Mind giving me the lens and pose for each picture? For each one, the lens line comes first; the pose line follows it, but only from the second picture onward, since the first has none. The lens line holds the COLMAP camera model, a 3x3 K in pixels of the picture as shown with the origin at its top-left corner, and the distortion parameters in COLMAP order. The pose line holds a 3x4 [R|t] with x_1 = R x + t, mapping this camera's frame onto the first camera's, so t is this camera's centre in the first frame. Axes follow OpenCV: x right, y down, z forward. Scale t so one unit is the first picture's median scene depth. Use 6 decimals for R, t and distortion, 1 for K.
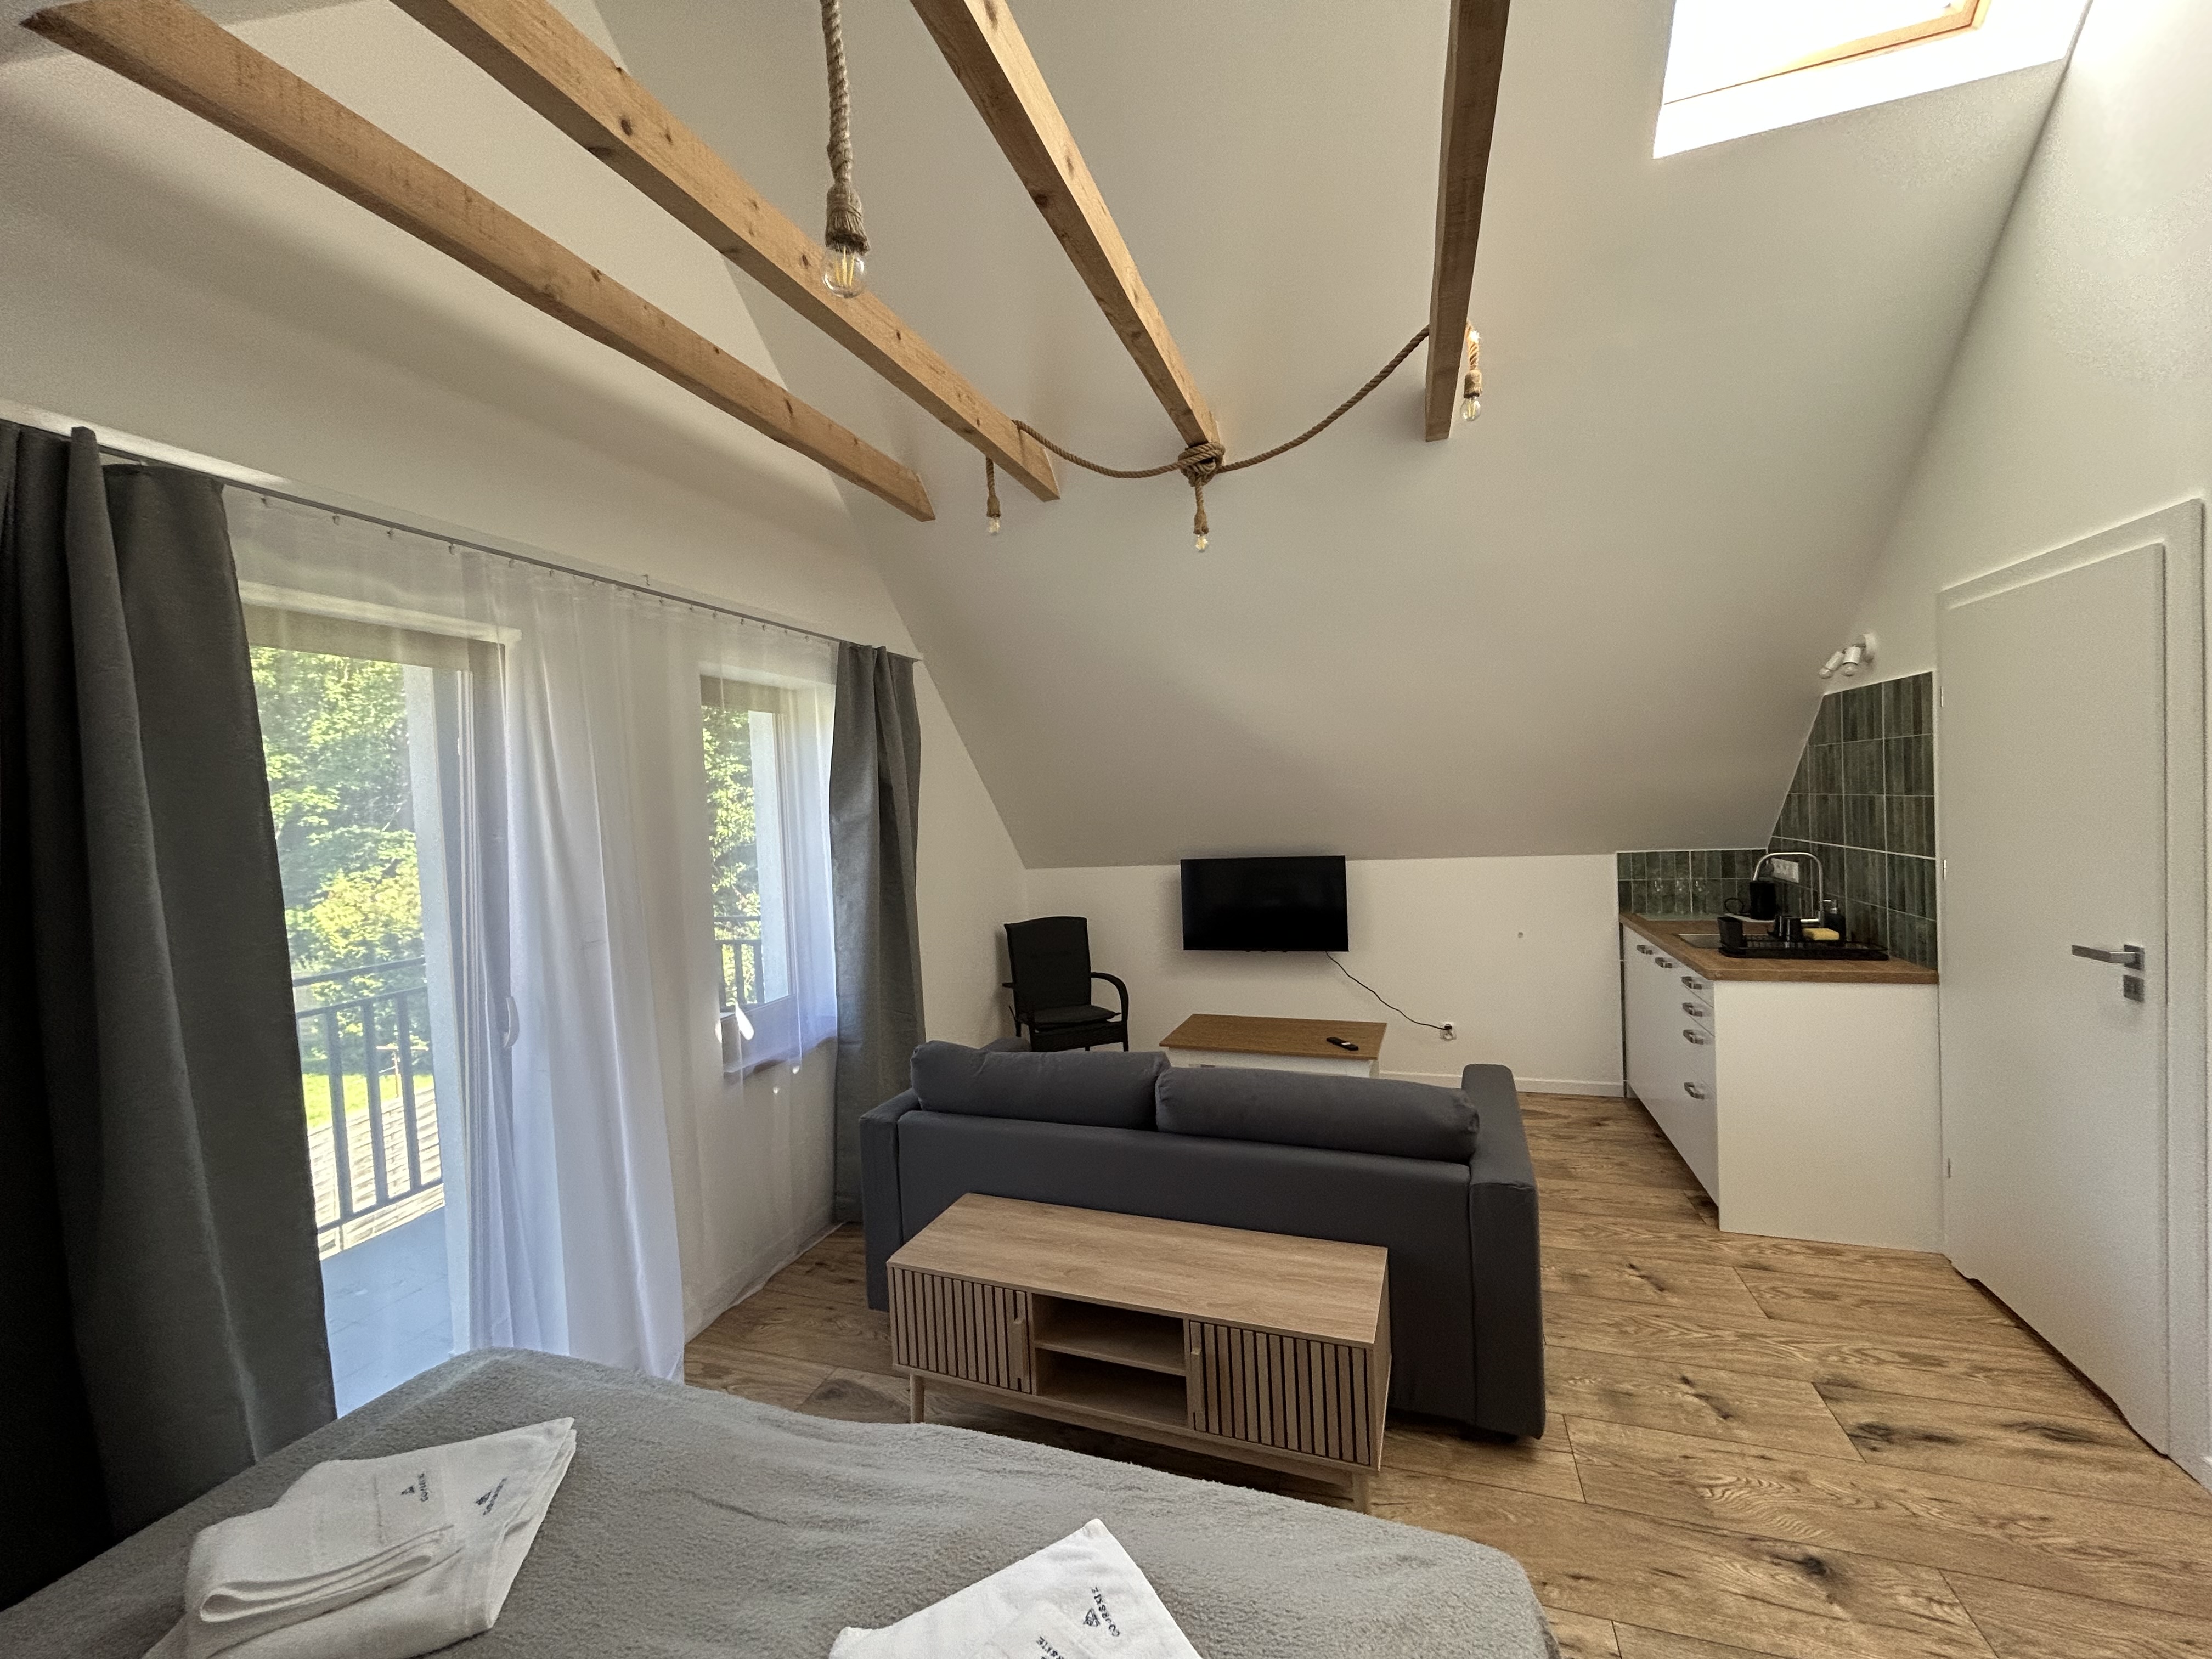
lens RADIAL K [[901.7, 0, 1101.4], [0, 901.7, 826.4], [0, 0, 1]] dist [-0.000005, 0.000488]
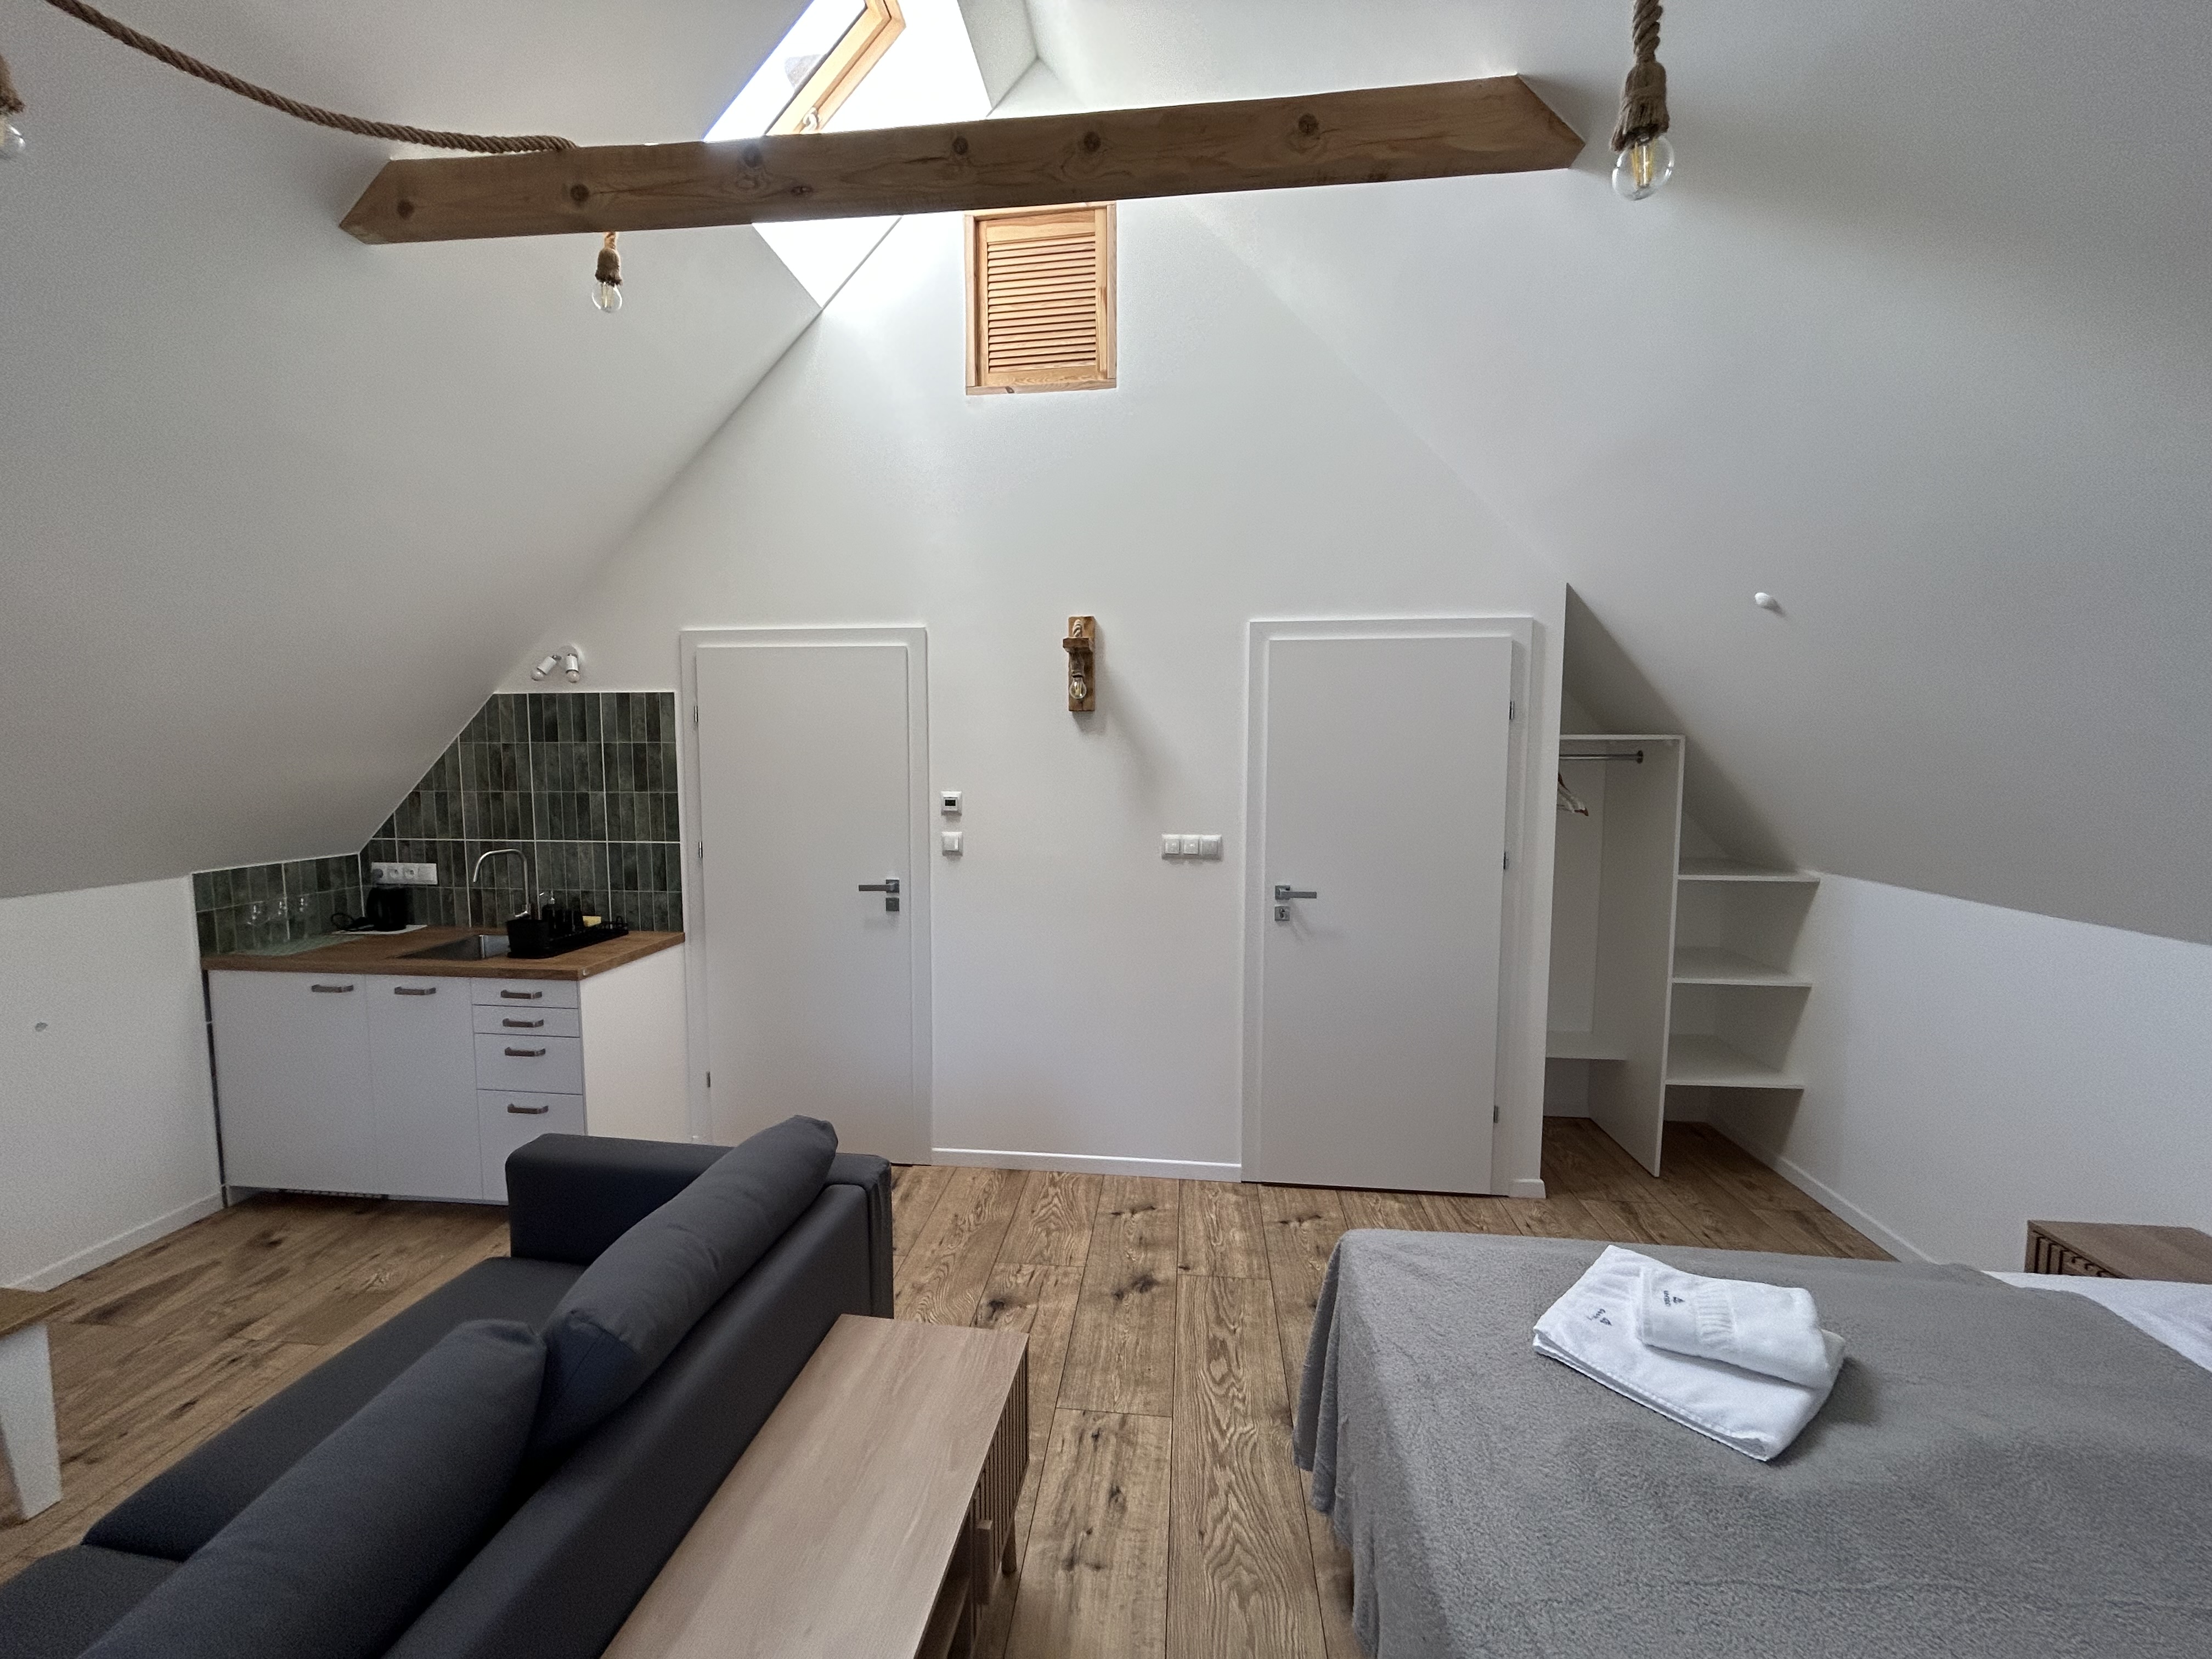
lens RADIAL K [[901.7, 0, 1101.4], [0, 901.7, 826.4], [0, 0, 1]] dist [-0.000005, 0.000488]
pose [[-0.223574, -0.030965, 0.974195, -0.386714], [0.037176, 0.998497, 0.040269, -0.013759], [-0.973978, 0.045220, -0.222087, 0.643522]]
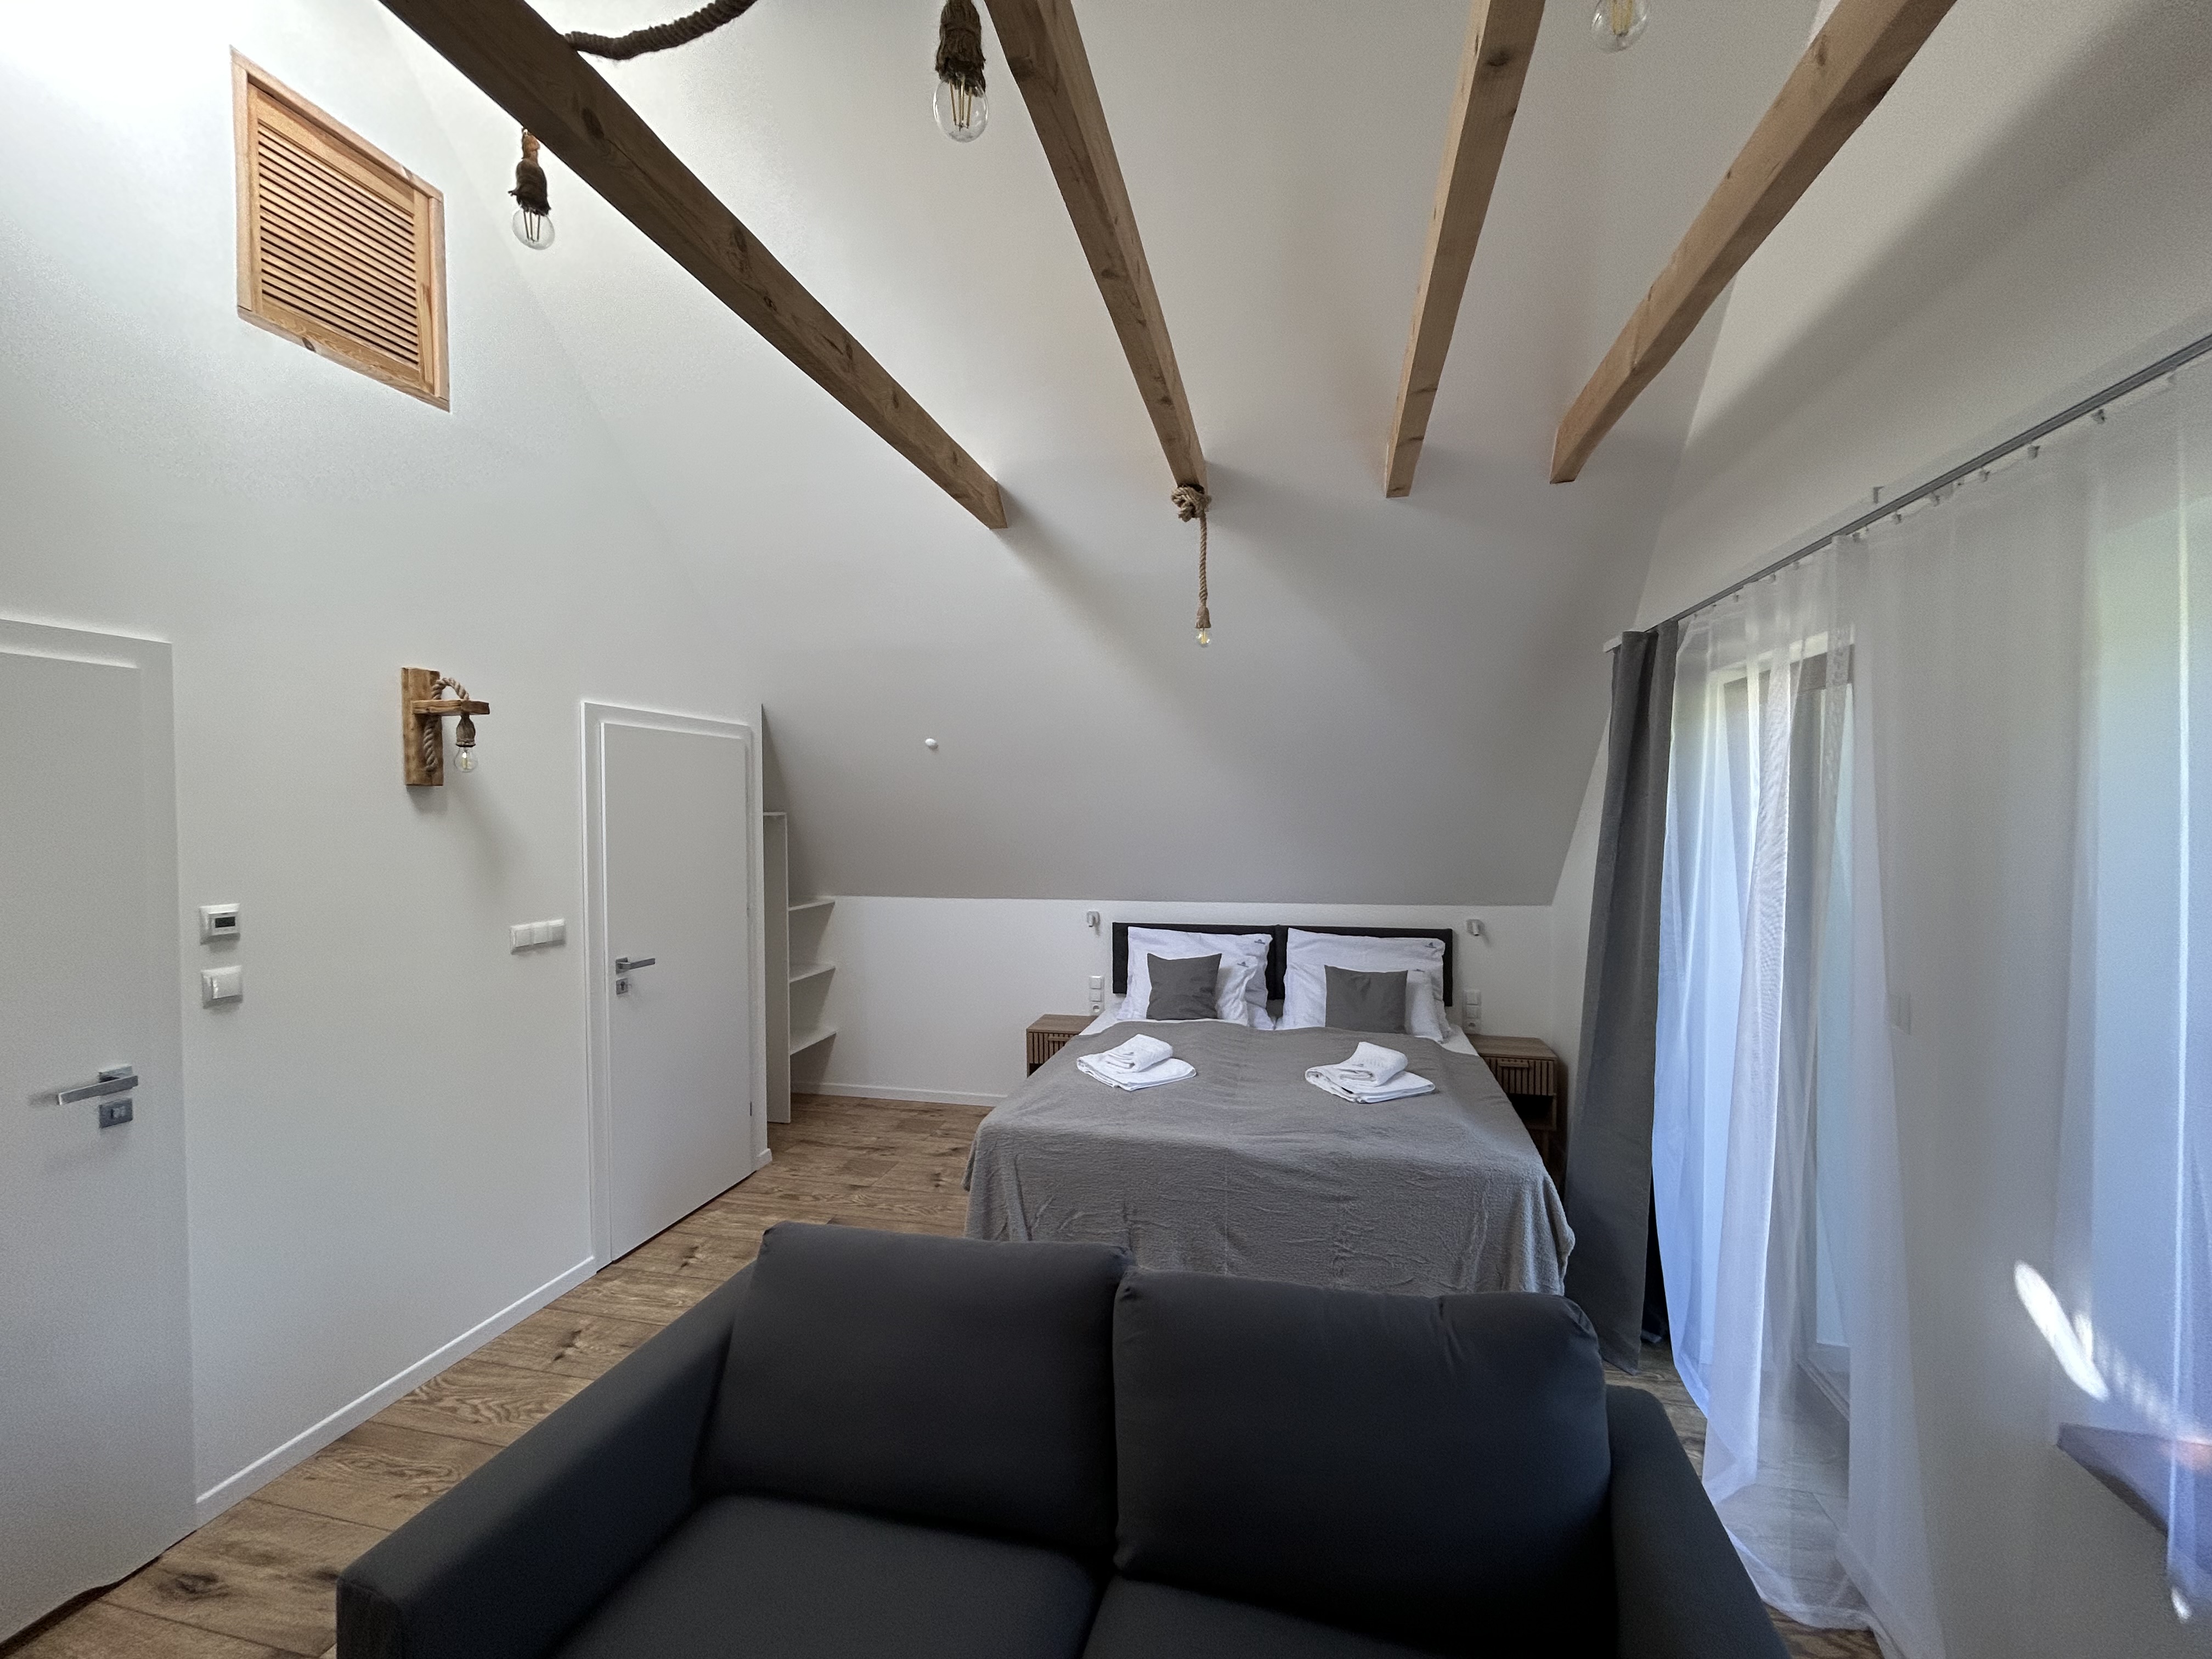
lens RADIAL K [[901.7, 0, 1101.4], [0, 901.7, 826.4], [0, 0, 1]] dist [-0.000005, 0.000488]
pose [[-0.993262, 0.056187, -0.101363, 0.112059], [0.051278, 0.997412, 0.050406, -0.079664], [0.103932, 0.044868, -0.993572, 1.342454]]
